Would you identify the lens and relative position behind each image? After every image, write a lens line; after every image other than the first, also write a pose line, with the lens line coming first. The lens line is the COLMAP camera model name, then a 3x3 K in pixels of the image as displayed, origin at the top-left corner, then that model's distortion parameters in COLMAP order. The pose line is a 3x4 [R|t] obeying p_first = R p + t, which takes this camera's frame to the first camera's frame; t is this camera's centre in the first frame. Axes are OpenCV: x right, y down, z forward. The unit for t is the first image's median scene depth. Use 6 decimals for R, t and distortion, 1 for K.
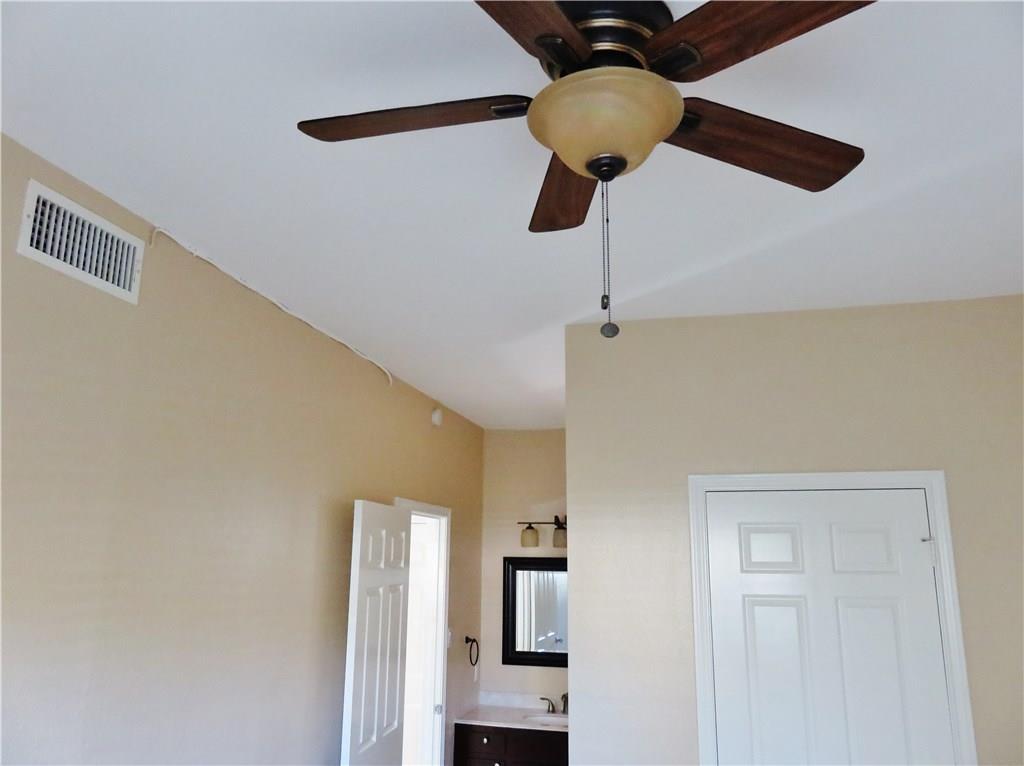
lens RADIAL K [[749.4, 0, 512.0], [0, 749.4, 383.0], [0, 0, 1]] dist [-0.035465, -0.001498]
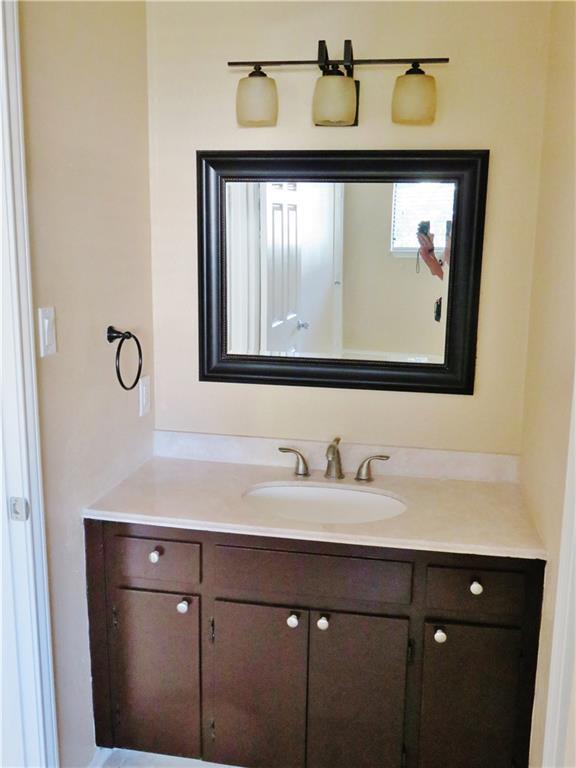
lens RADIAL K [[741.2, 0, 288.0], [0, 741.2, 384.0], [0, 0, 1]] dist [-0.001790, -0.001352]
pose [[0.998222, -0.008347, 0.059018, 0.015449], [-0.016395, 0.913504, 0.406499, 0.185341], [-0.057306, -0.406744, 0.911743, 0.562981]]
